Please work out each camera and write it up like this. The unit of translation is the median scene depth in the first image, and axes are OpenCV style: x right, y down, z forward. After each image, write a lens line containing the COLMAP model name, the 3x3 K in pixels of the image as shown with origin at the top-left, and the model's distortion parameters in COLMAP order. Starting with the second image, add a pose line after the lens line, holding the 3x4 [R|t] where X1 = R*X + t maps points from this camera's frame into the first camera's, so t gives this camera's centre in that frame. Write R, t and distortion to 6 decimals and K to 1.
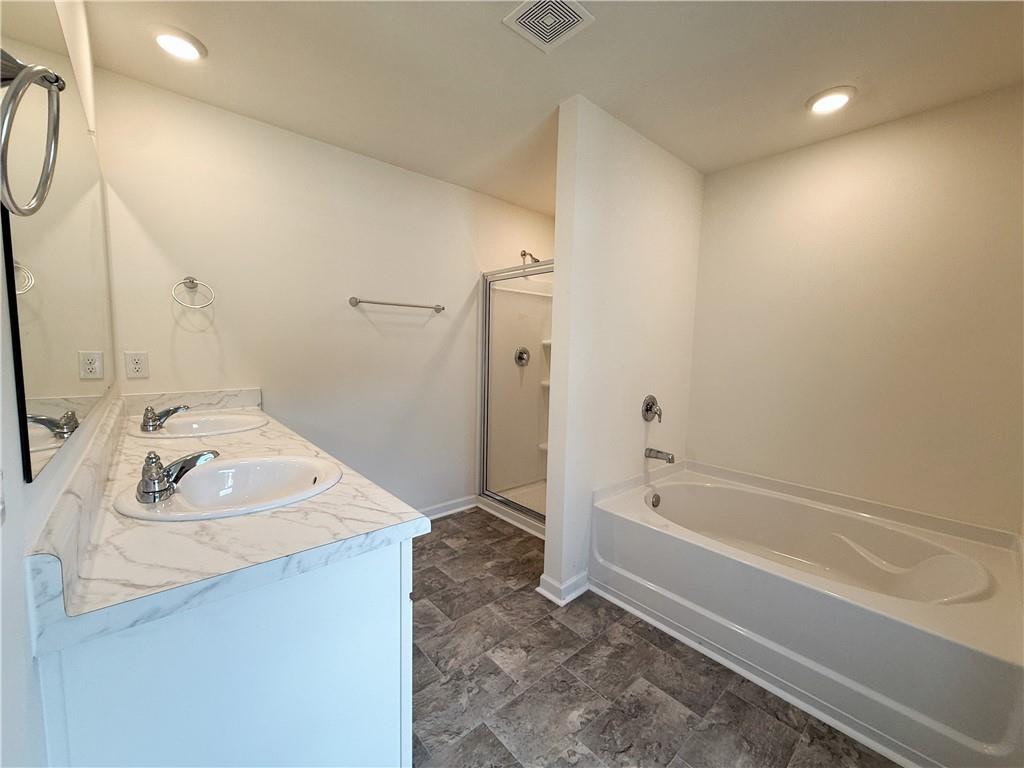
lens RADIAL K [[409.1, 0, 509.3], [0, 409.1, 385.5], [0, 0, 1]] dist [-0.000305, 0.000018]
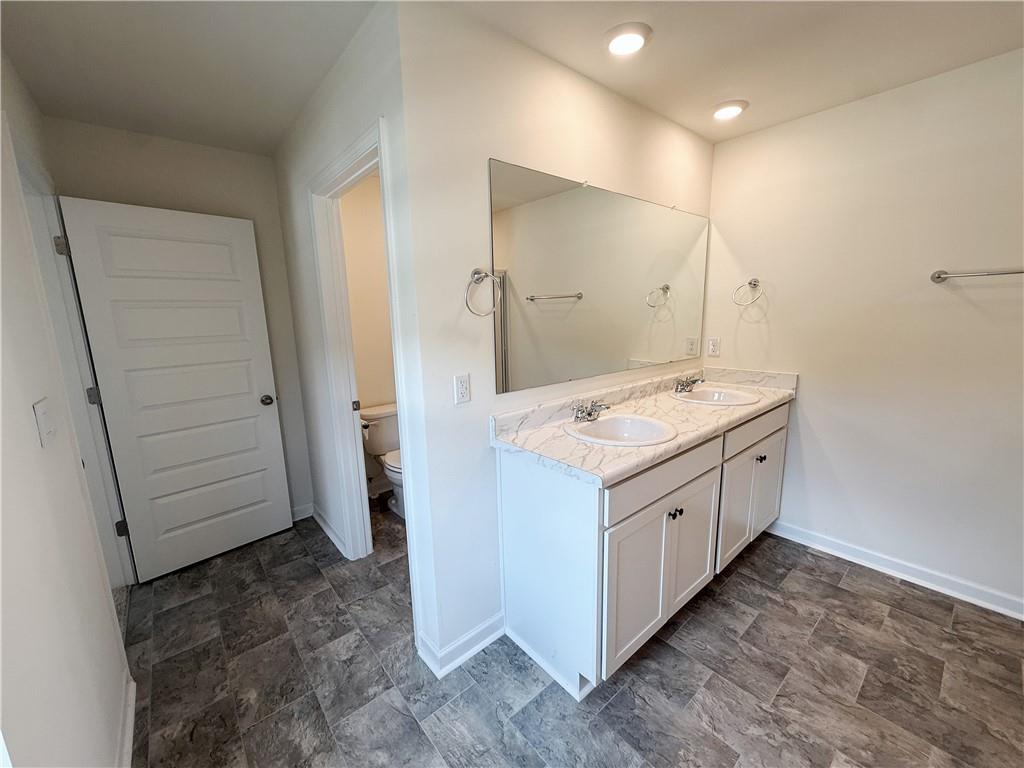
lens RADIAL K [[411.2, 0, 510.2], [0, 411.2, 382.9], [0, 0, 1]] dist [-0.000171, 0.000266]
pose [[-0.016809, 0.152770, -0.988119, 0.591244], [-0.069131, 0.985716, 0.153574, -0.105193], [0.997466, 0.070891, -0.006008, 0.324110]]
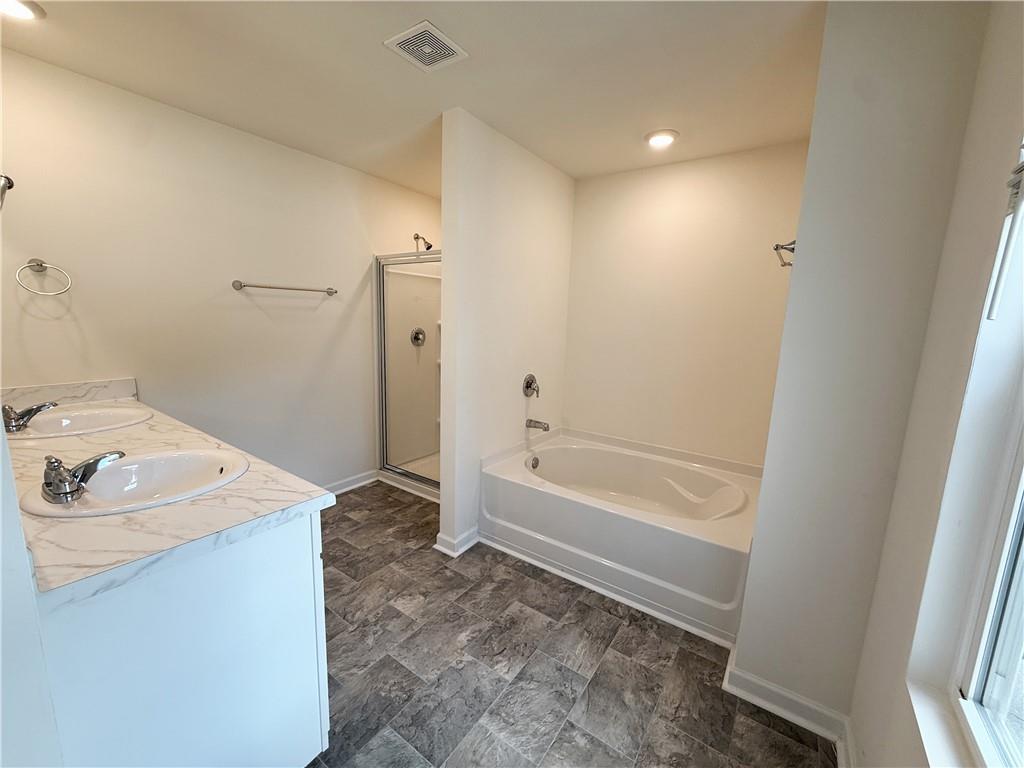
lens RADIAL K [[409.1, 0, 509.3], [0, 409.1, 385.5], [0, 0, 1]] dist [-0.000305, 0.000018]
pose [[0.972330, -0.029264, 0.231771, 0.023716], [0.011330, 0.996863, 0.078336, -0.050375], [-0.233337, -0.073543, 0.969611, -0.162119]]
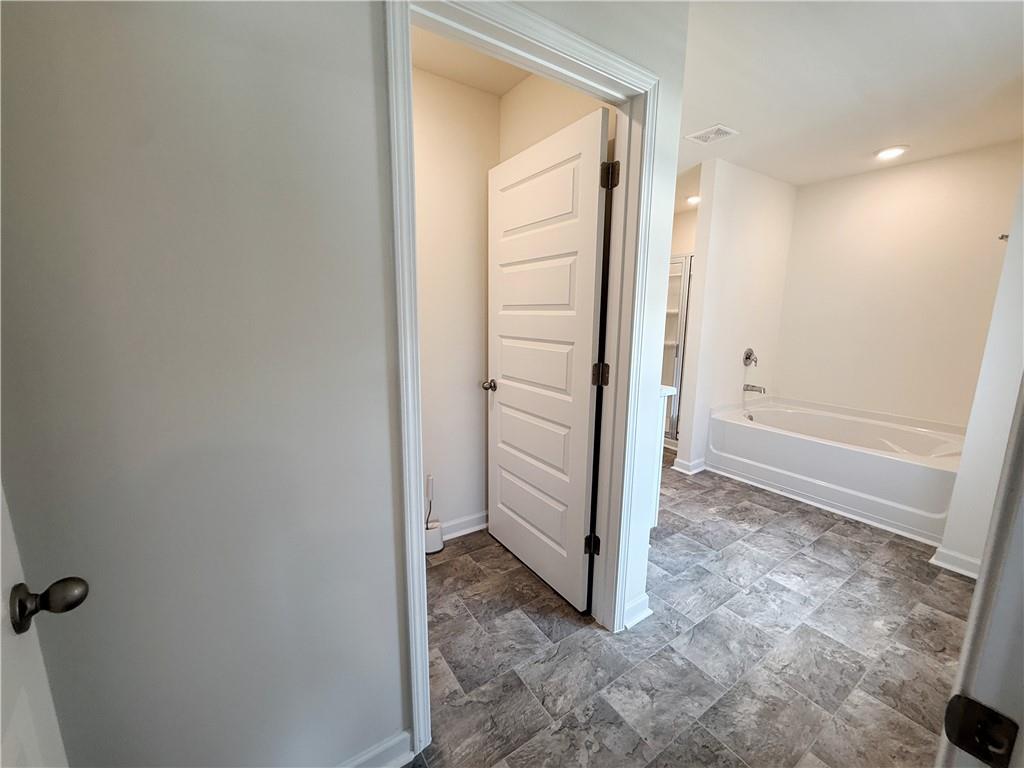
lens RADIAL K [[407.0, 0, 512.0], [0, 407.0, 384.0], [0, 0, 1]] dist [0.000970, -0.000019]
pose [[0.991085, 0.008246, -0.132972, -0.423929], [0.002343, 0.996849, 0.079284, 0.047055], [0.133207, -0.078888, 0.987944, -0.792407]]
